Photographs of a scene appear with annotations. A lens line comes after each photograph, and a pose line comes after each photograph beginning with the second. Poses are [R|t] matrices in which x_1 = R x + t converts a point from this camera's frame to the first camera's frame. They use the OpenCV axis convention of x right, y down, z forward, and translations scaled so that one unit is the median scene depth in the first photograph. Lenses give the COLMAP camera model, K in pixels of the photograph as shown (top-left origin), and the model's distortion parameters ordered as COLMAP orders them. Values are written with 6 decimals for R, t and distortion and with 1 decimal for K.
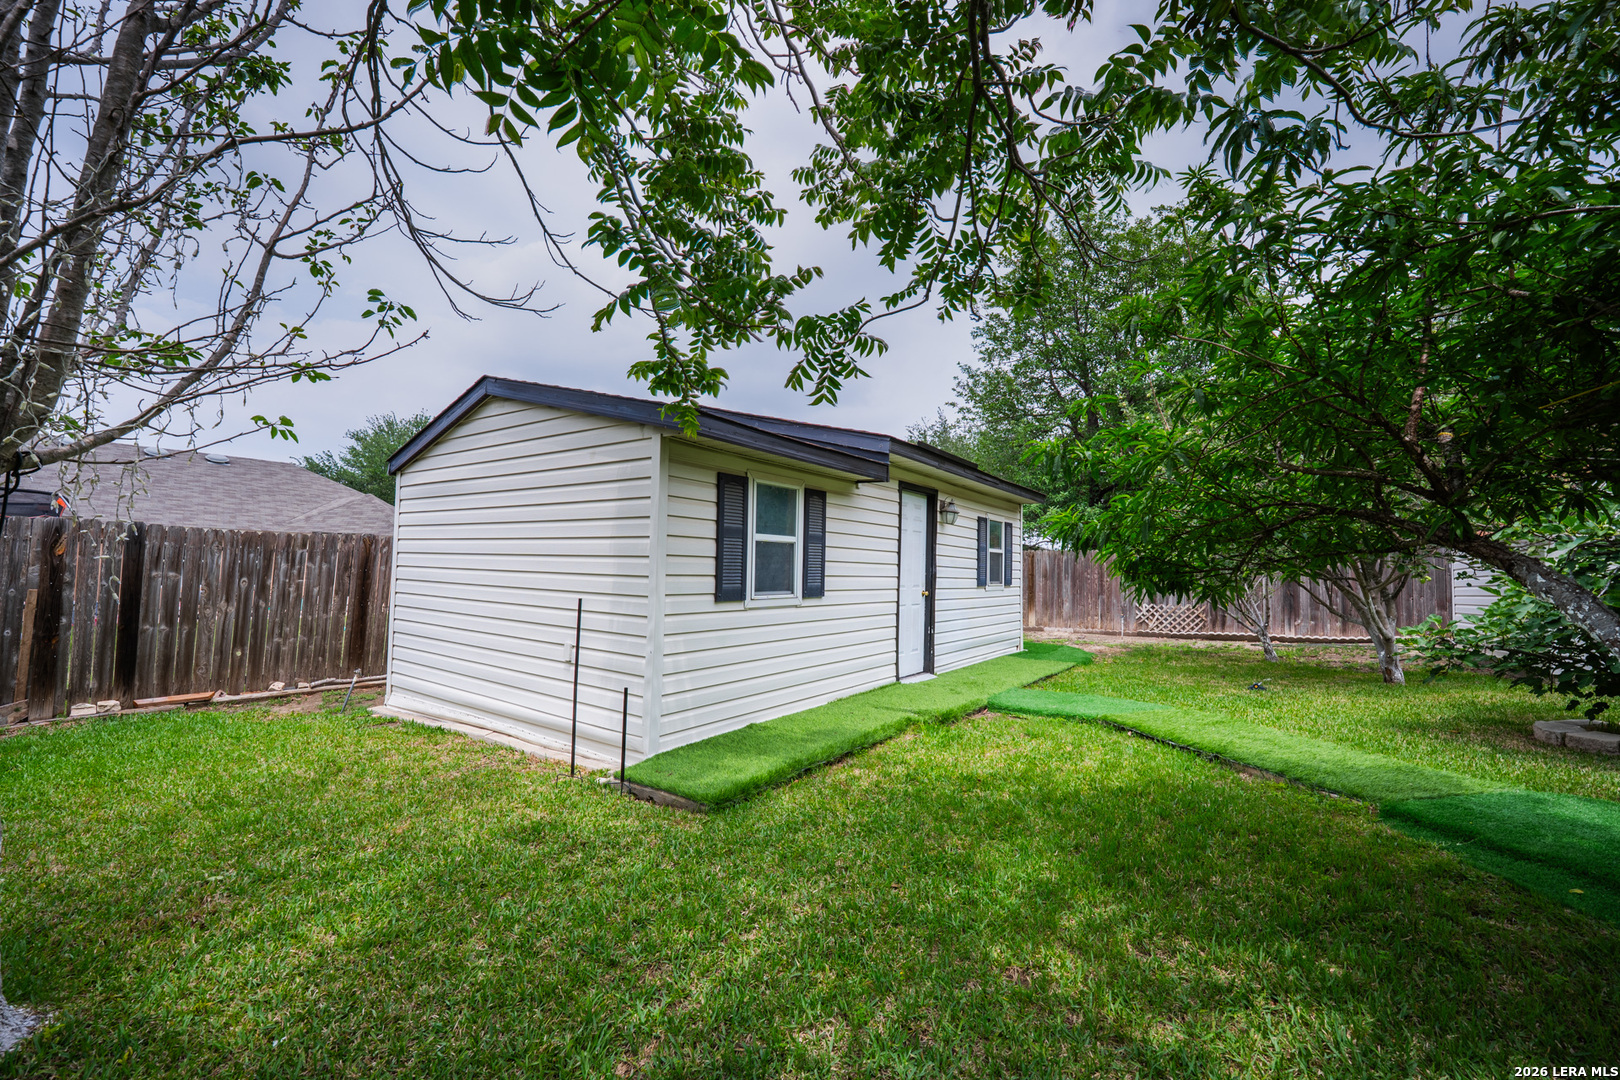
lens RADIAL K [[659.3, 0, 802.2], [0, 659.3, 543.0], [0, 0, 1]] dist [-0.011283, -0.000657]
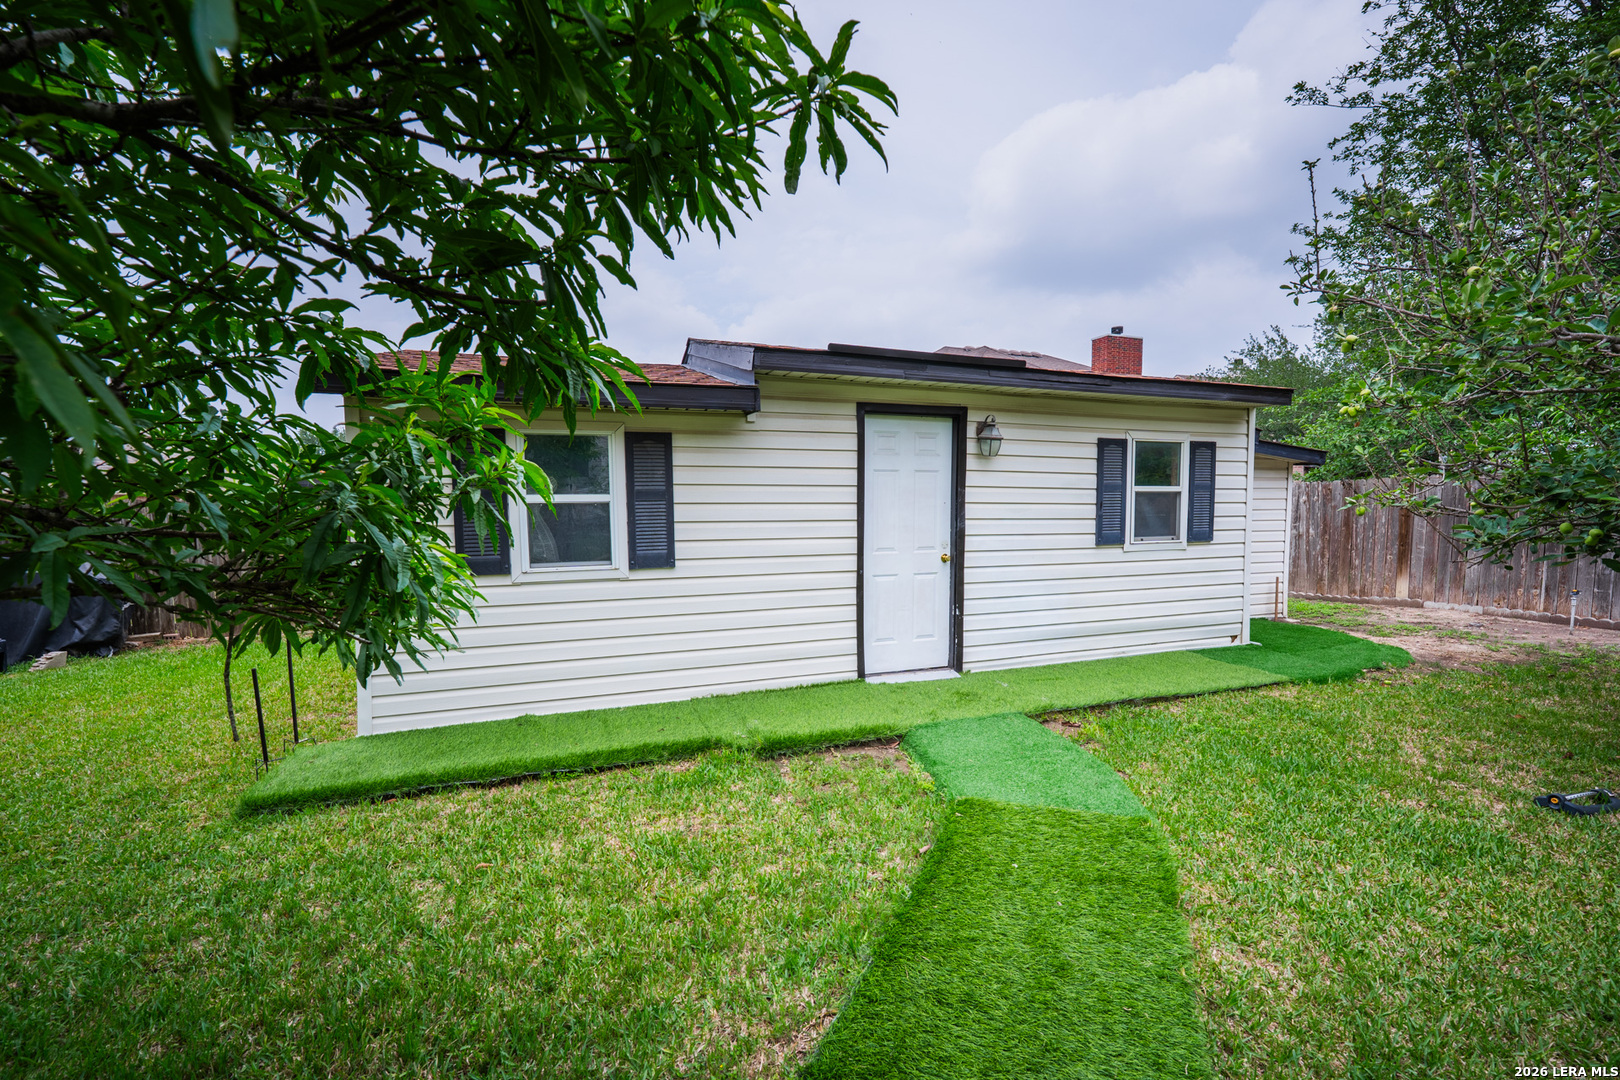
lens RADIAL K [[659.3, 0, 808.9], [0, 659.3, 534.5], [0, 0, 1]] dist [-0.011283, -0.000657]
pose [[0.818003, -0.001861, -0.575211, 0.472853], [0.047110, 0.996852, 0.063769, -0.000348], [0.573281, -0.079261, 0.815516, 0.343641]]
